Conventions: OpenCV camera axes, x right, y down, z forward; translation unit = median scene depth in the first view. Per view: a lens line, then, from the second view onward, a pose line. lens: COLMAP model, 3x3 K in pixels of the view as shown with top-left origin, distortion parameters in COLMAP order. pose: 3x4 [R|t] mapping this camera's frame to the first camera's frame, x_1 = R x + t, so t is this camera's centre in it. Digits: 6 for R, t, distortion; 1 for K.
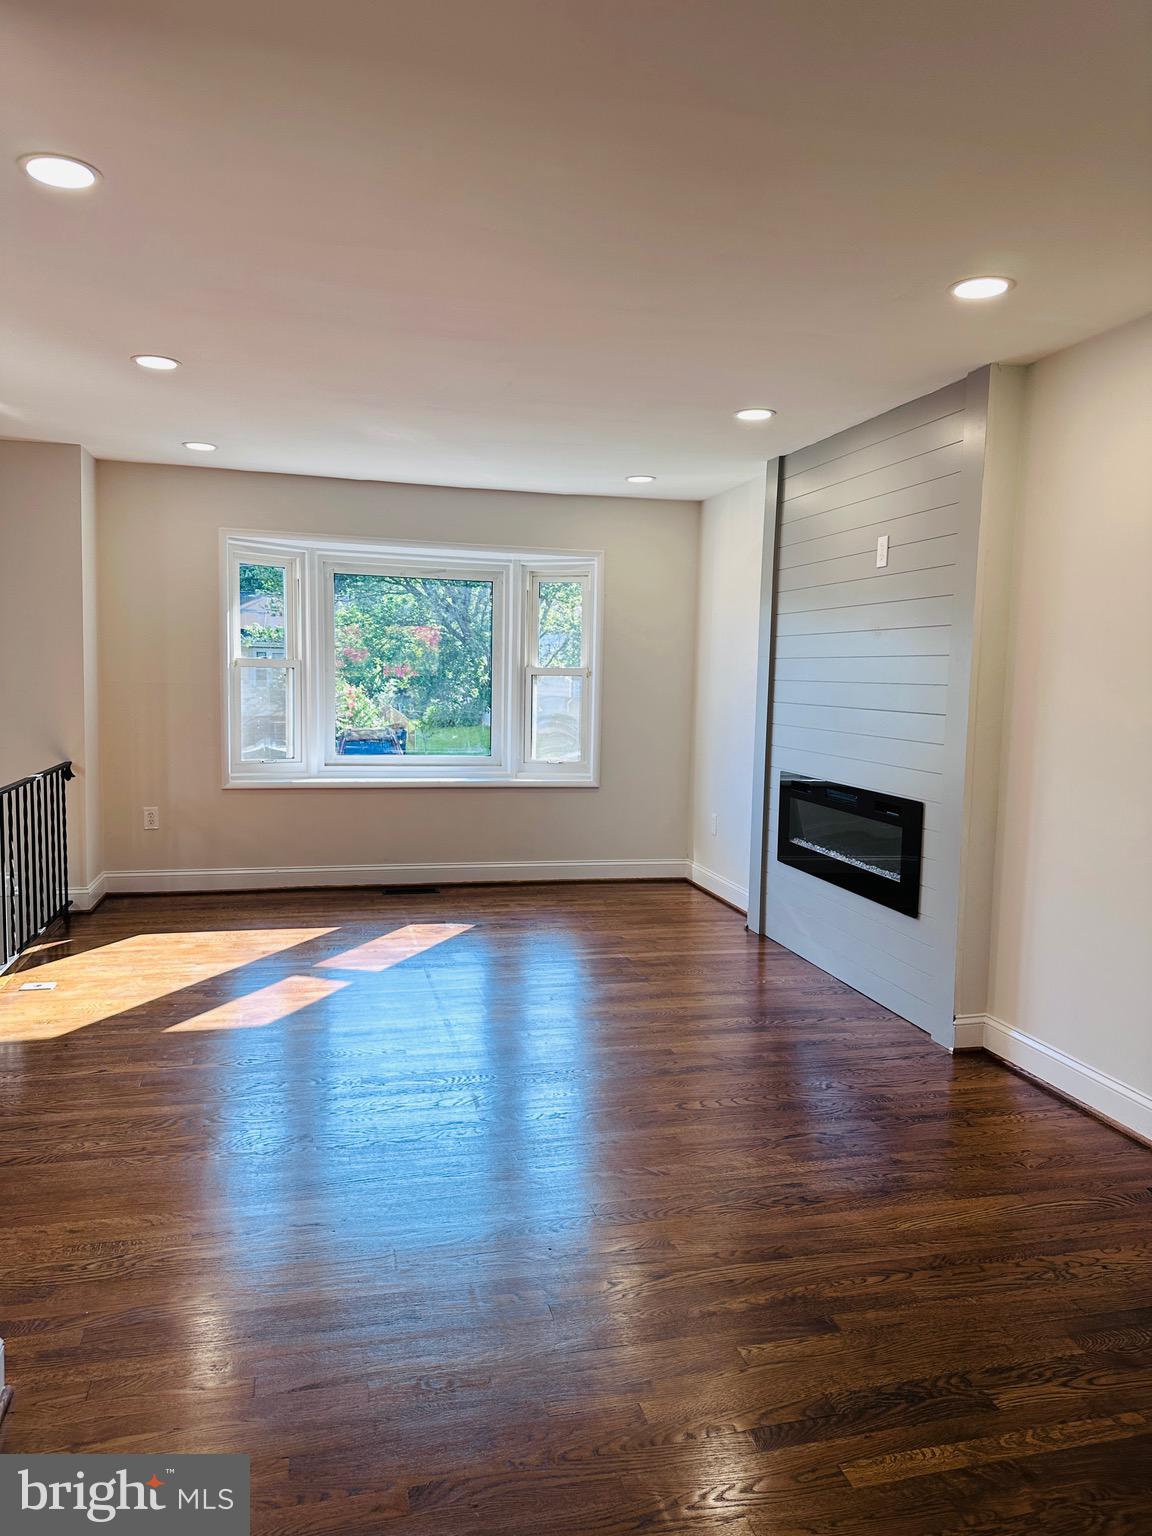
lens RADIAL K [[1053.5, 0, 568.1], [0, 1053.5, 768.5], [0, 0, 1]] dist [0.056274, -0.044358]
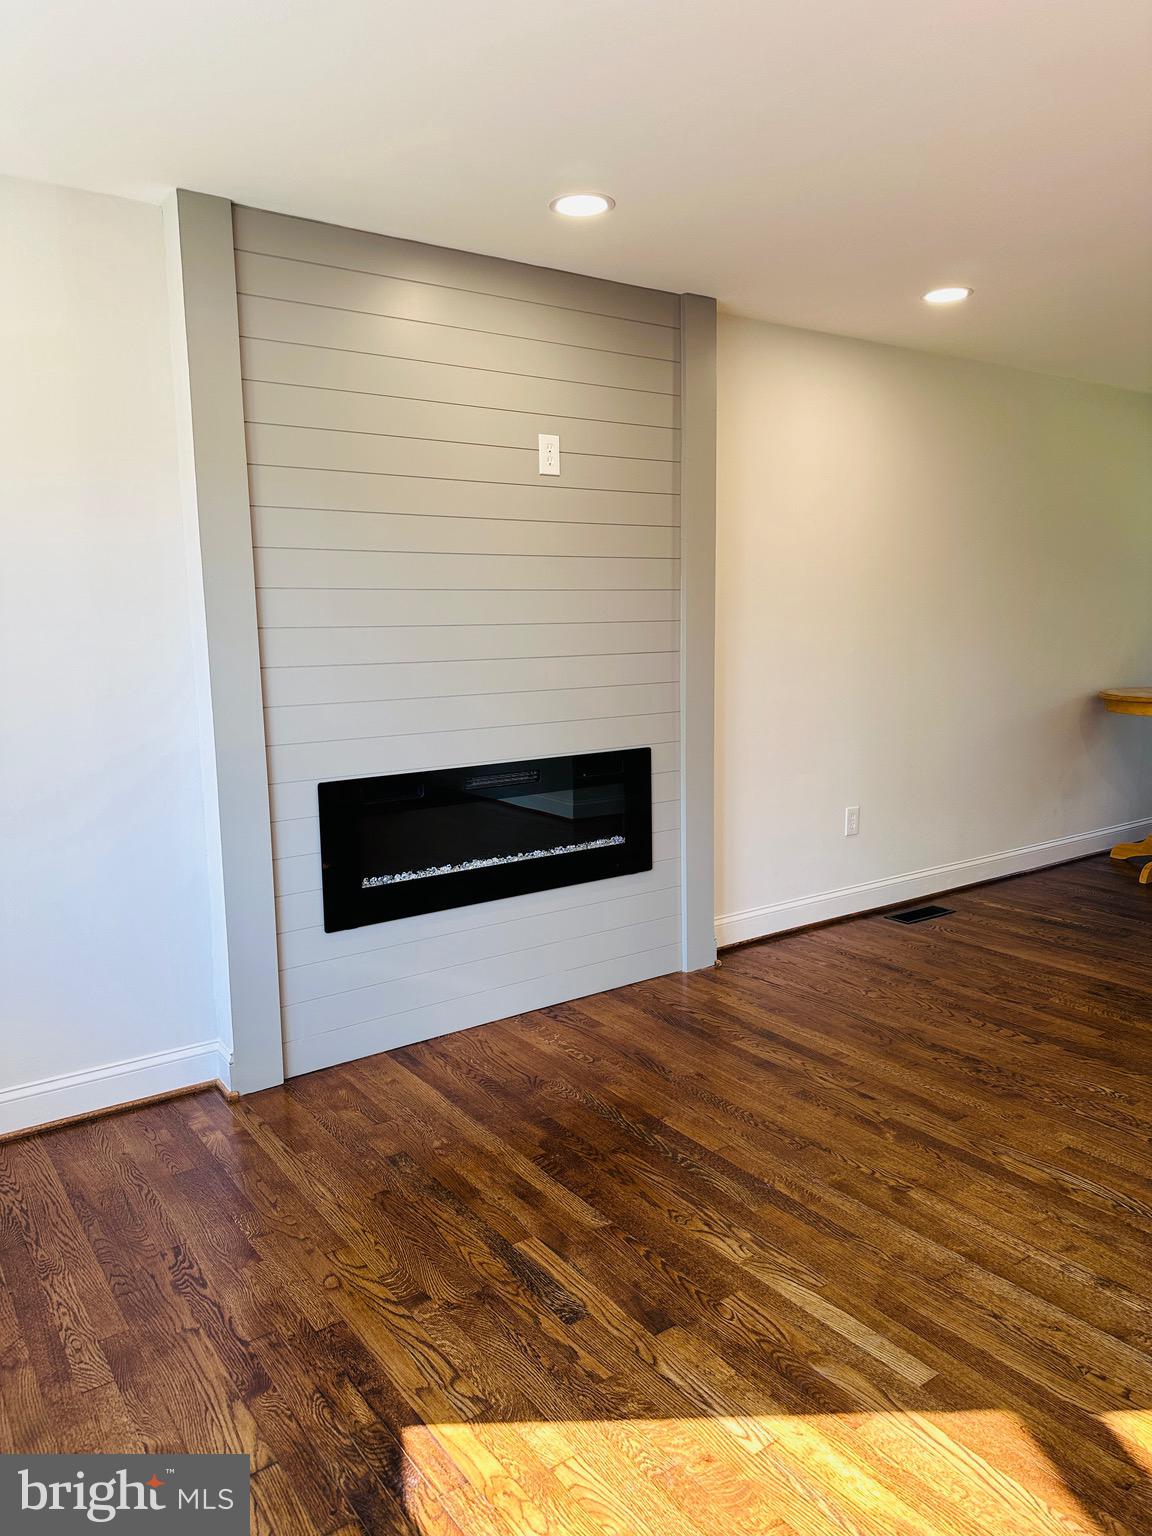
lens RADIAL K [[1053.5, 0, 564.2], [0, 1053.5, 770.2], [0, 0, 1]] dist [0.056274, -0.044358]
pose [[-0.359306, -0.144029, 0.922039, -0.465071], [0.101104, 0.976195, 0.191888, -0.124686], [-0.927727, 0.162168, -0.336190, 1.285638]]
